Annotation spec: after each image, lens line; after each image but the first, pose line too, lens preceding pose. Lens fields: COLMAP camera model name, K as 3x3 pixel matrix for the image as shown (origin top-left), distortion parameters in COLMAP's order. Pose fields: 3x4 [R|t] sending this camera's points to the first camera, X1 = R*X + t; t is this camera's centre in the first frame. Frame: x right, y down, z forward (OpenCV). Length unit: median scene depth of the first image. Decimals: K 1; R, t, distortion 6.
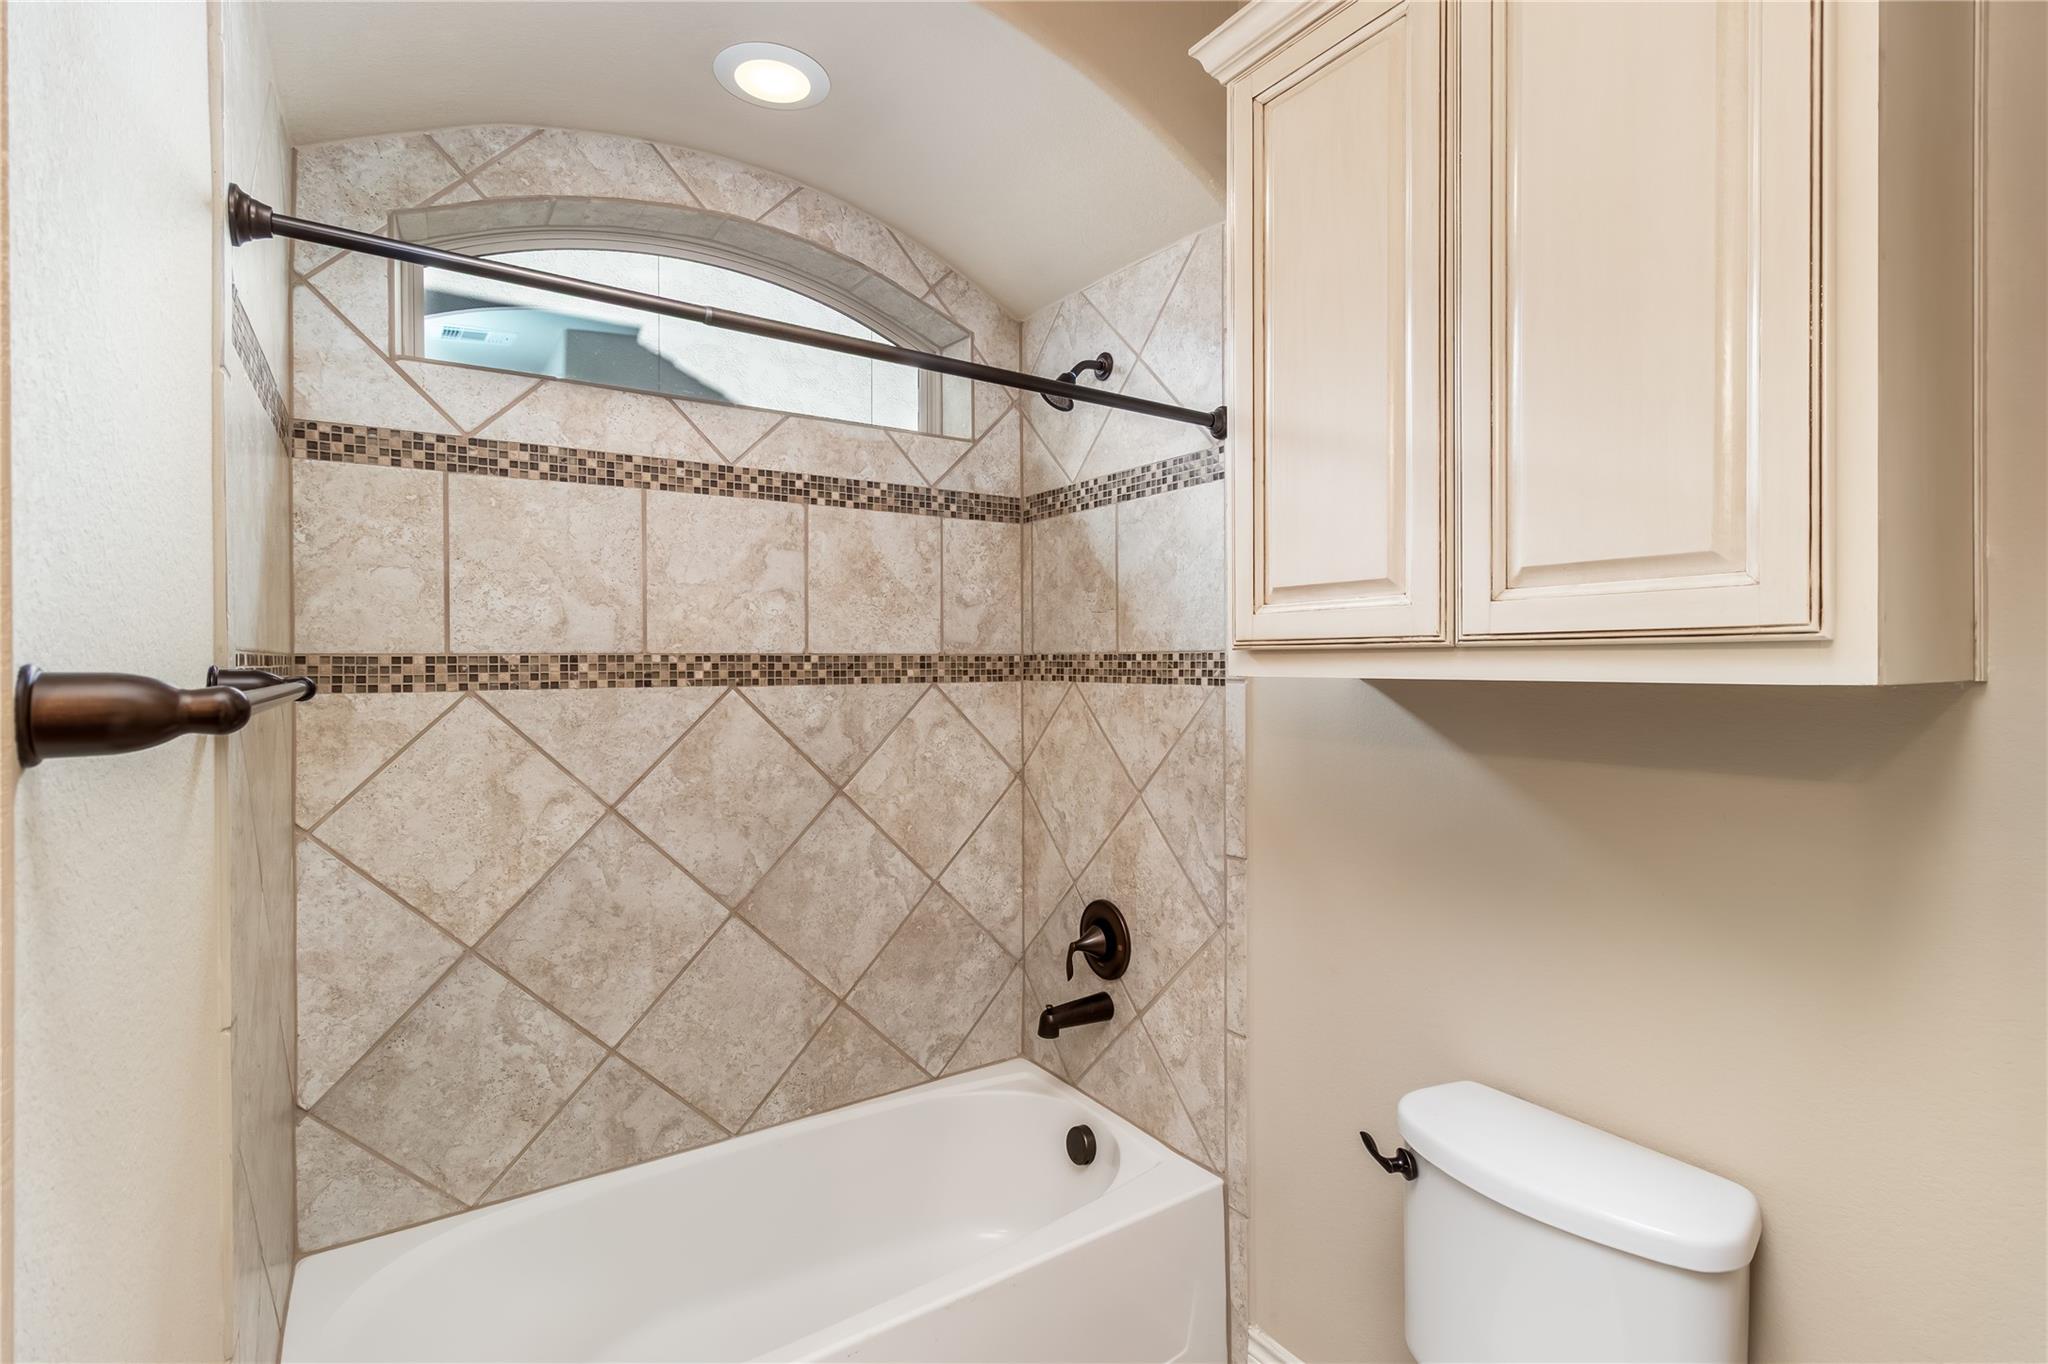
lens RADIAL K [[965.9, 0, 1065.8], [0, 965.9, 655.6], [0, 0, 1]] dist [0.003337, 0.001688]
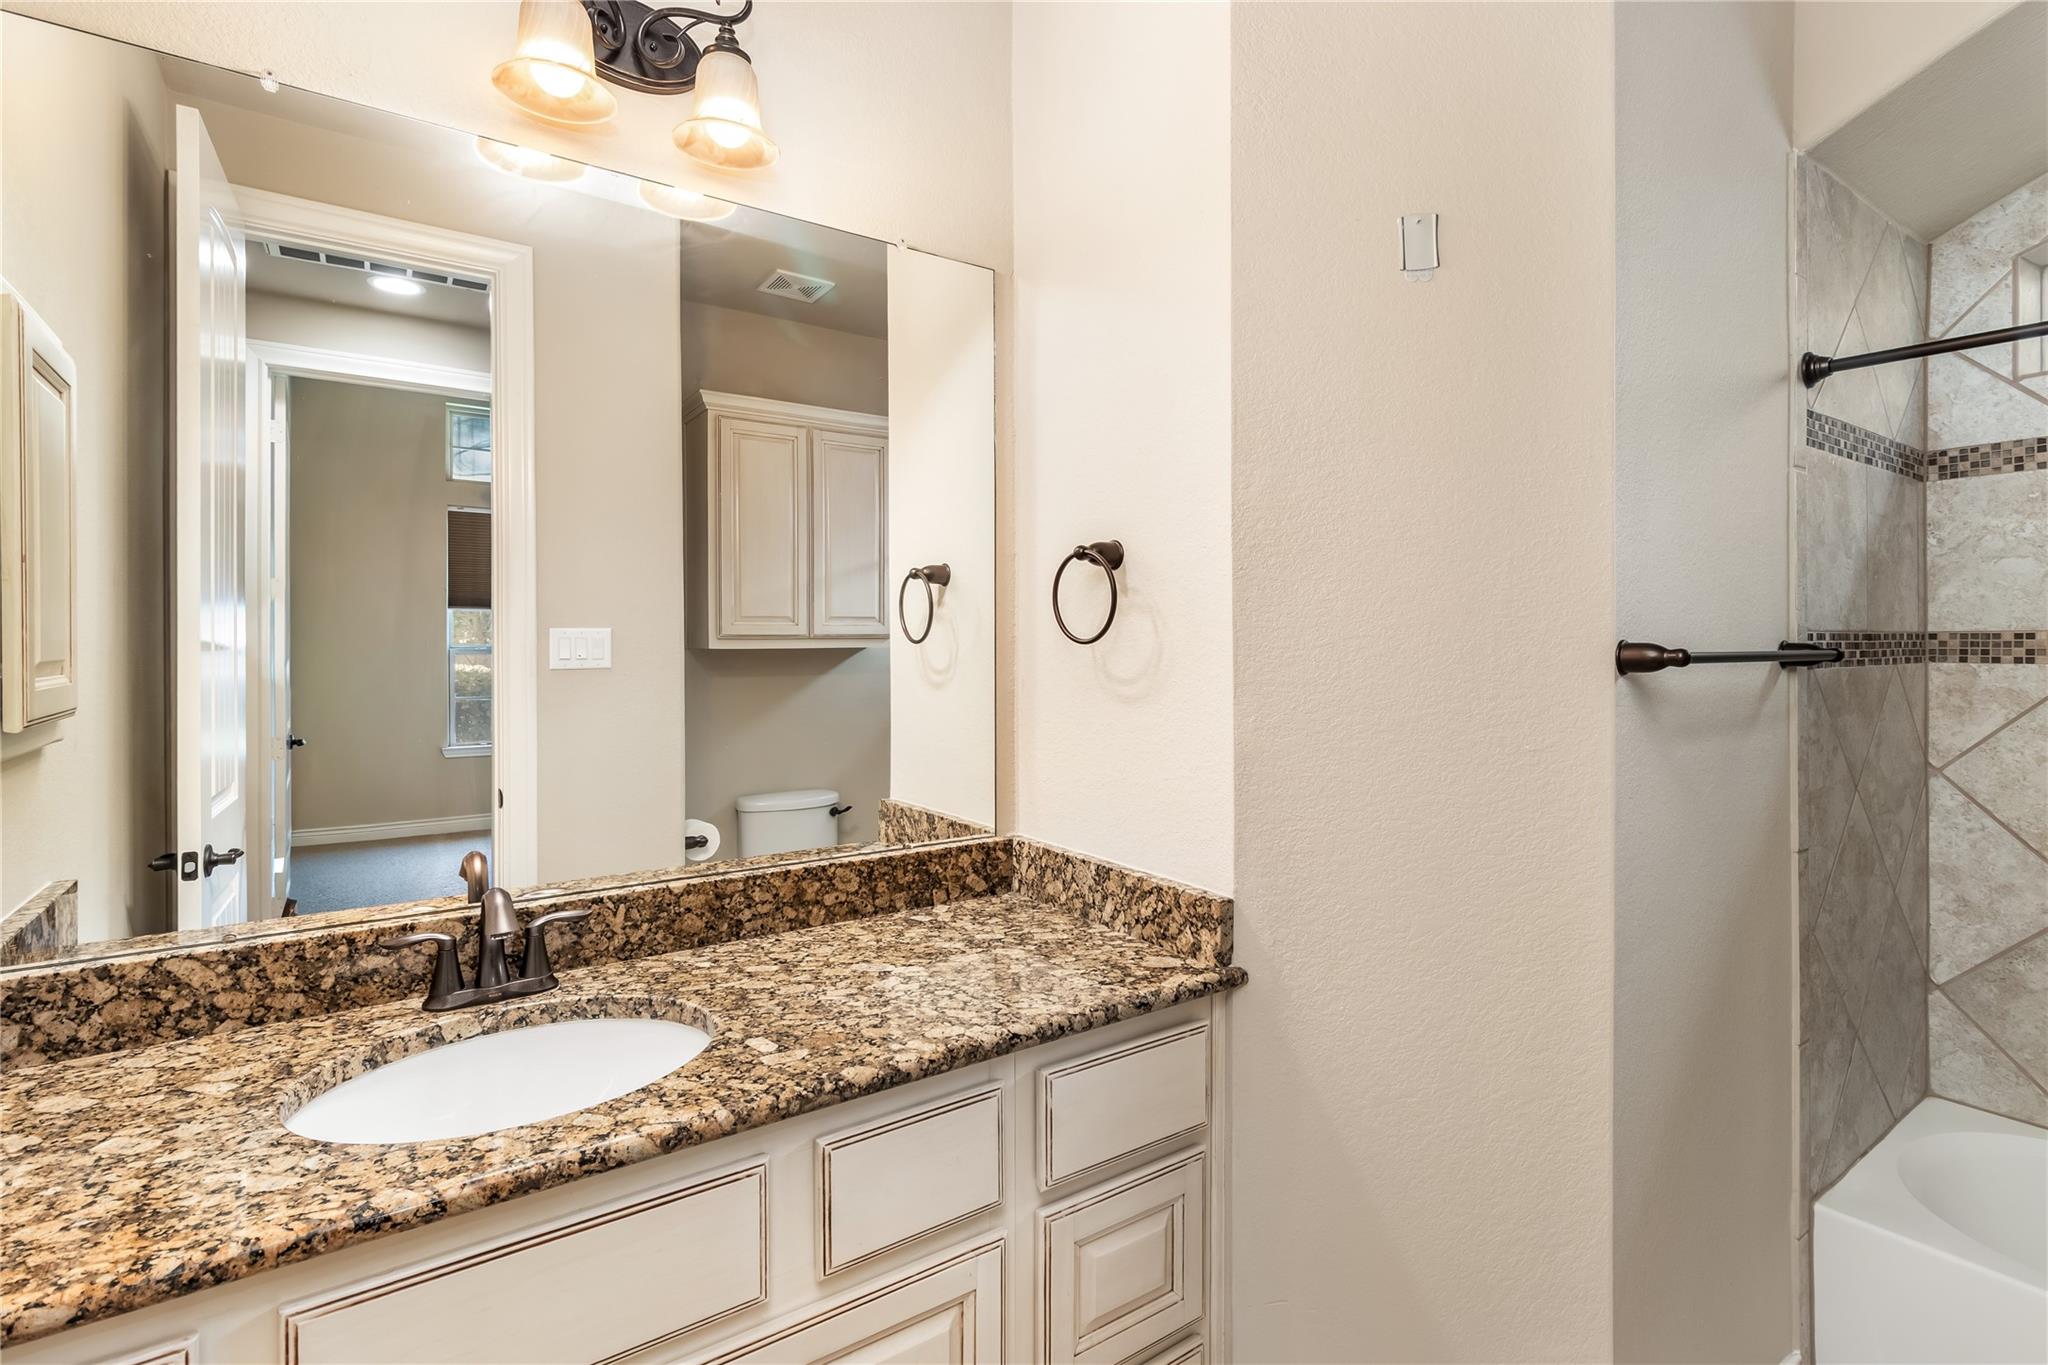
lens RADIAL K [[965.9, 0, 1019.5], [0, 965.9, 665.7], [0, 0, 1]] dist [0.003337, 0.001688]
pose [[-0.005492, 0.023558, -0.999707, 0.505189], [0.008981, 0.999683, 0.023508, 0.002111], [0.999945, -0.008849, -0.005701, -0.211220]]
